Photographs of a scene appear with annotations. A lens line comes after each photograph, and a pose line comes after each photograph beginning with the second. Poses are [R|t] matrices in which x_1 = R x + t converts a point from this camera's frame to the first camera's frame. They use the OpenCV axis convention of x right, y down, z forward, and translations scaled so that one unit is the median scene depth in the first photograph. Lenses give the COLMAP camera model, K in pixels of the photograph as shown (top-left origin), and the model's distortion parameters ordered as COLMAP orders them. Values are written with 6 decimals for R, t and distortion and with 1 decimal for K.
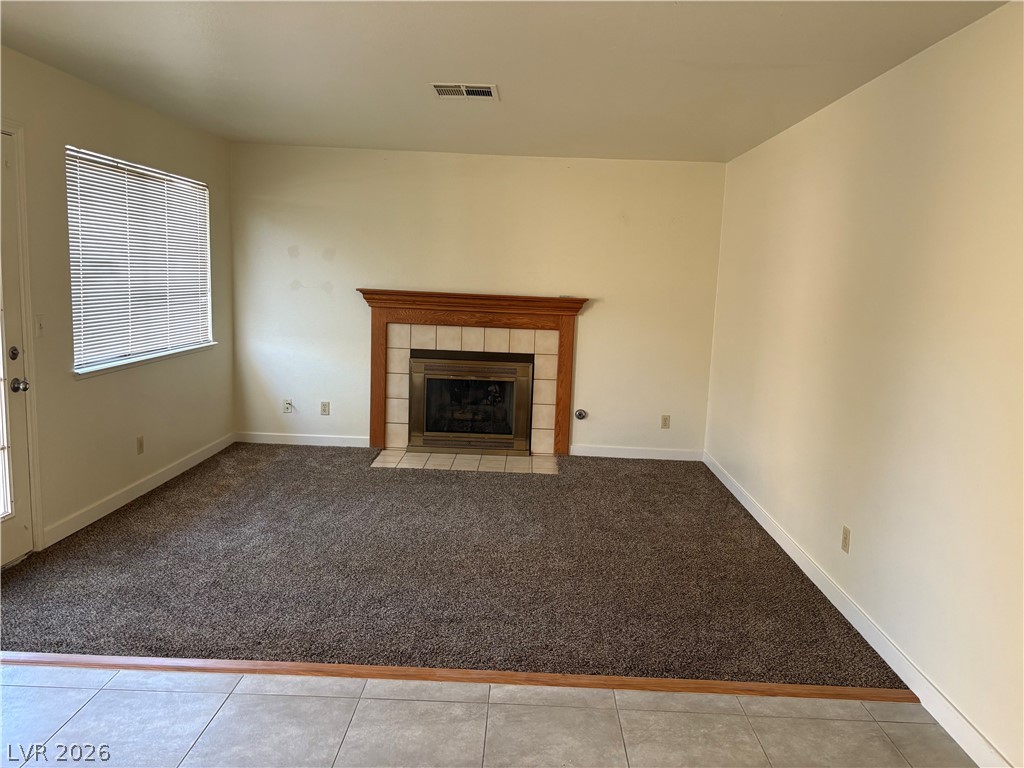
lens RADIAL K [[773.5, 0, 512.0], [0, 773.5, 384.0], [0, 0, 1]] dist [0.049579, -0.071453]
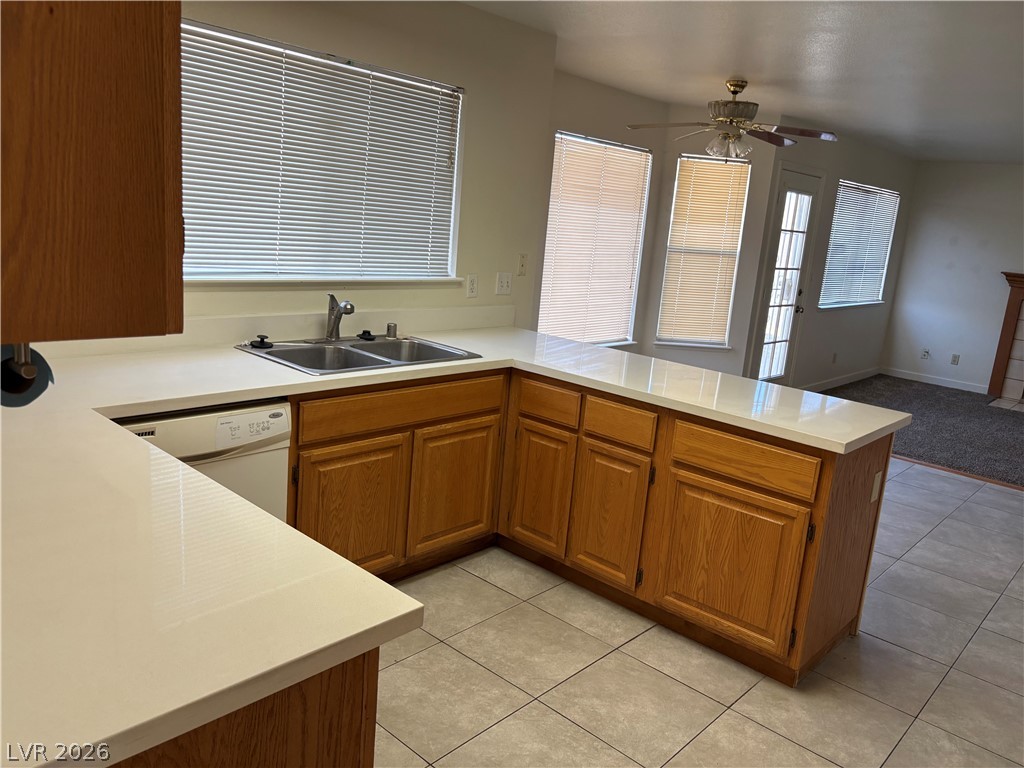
lens RADIAL K [[773.5, 0, 512.0], [0, 773.5, 384.0], [0, 0, 1]] dist [0.049579, -0.071453]
pose [[0.751801, 0.168121, -0.637597, 0.051712], [-0.145434, 0.985415, 0.088350, 0.070193], [0.643151, 0.026307, 0.765287, -0.552687]]
